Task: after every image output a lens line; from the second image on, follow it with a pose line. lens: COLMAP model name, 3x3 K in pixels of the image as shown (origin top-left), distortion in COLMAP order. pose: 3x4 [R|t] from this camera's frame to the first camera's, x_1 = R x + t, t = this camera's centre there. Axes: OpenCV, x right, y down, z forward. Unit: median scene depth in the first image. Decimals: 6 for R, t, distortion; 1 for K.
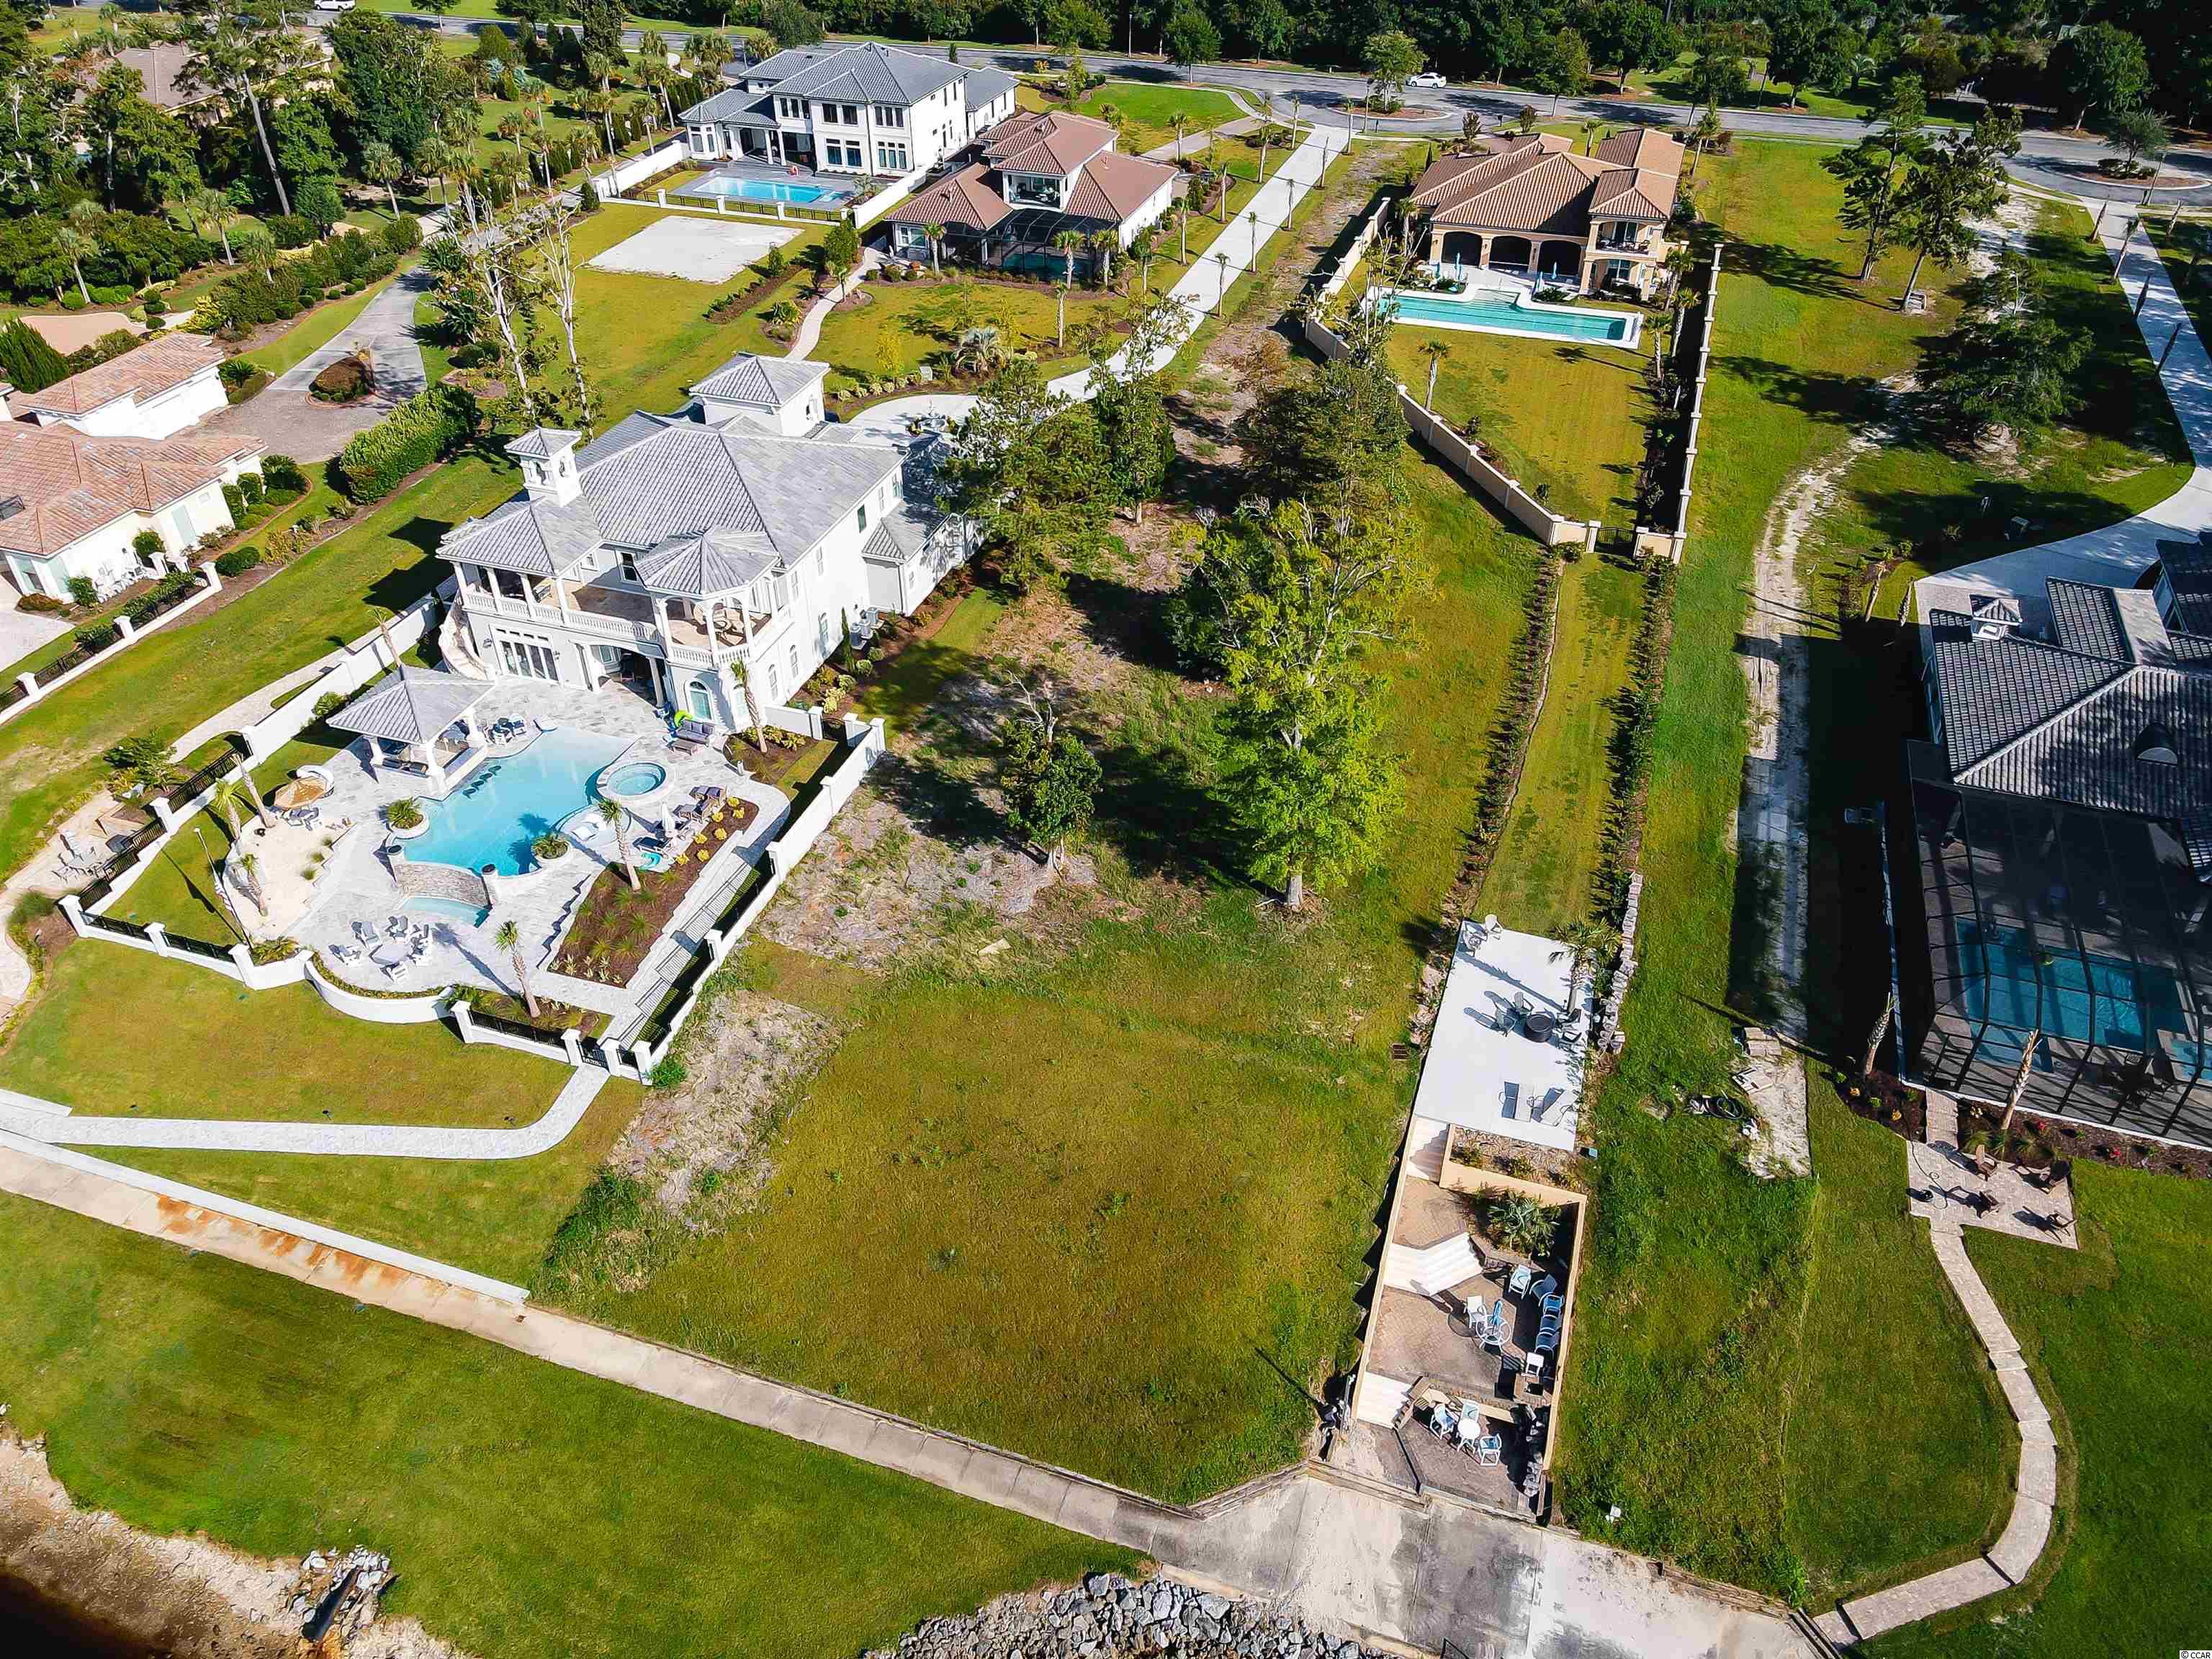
lens RADIAL K [[1606.0, 0, 1106.0], [0, 1606.0, 829.5], [0, 0, 1]] dist [0.009609, 0.000523]
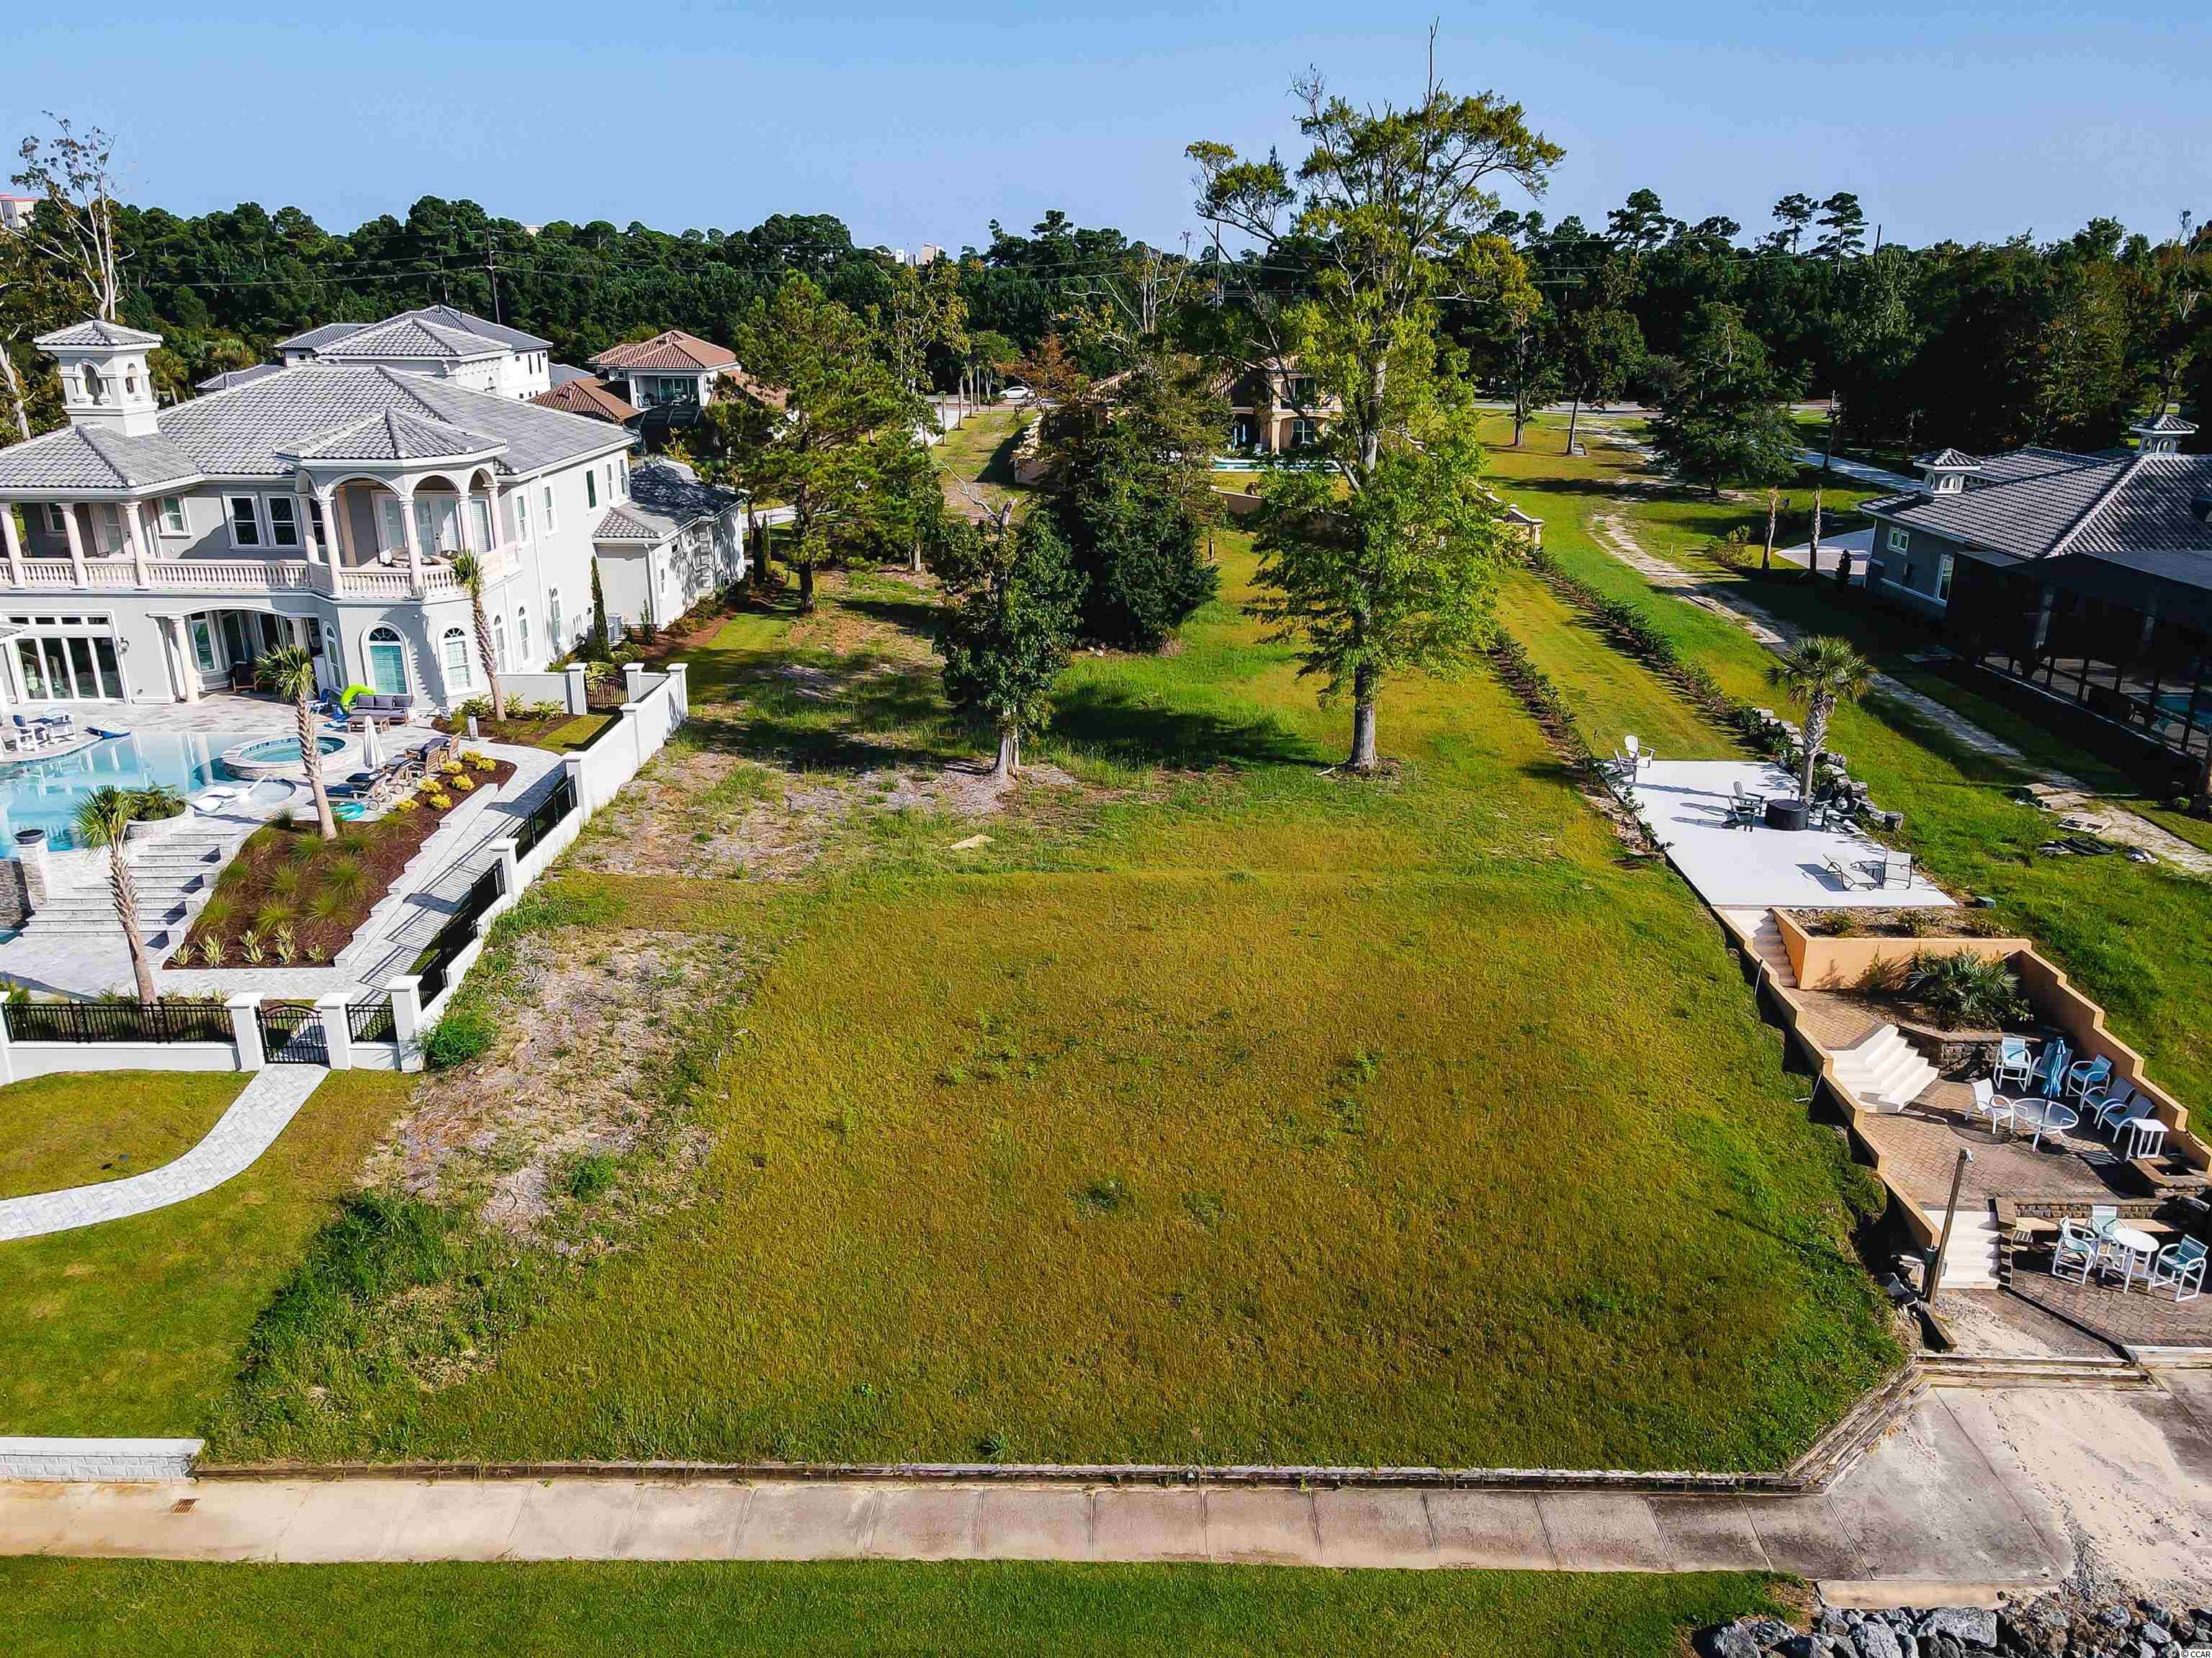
lens RADIAL K [[1612.3, 0, 1106.0], [0, 1612.3, 829.0], [0, 0, 1]] dist [0.028565, -0.002646]
pose [[0.949304, -0.093935, 0.299996, -0.209004], [0.184808, 0.938747, -0.290863, 0.262428], [-0.254298, 0.331559, 0.908516, 0.413207]]
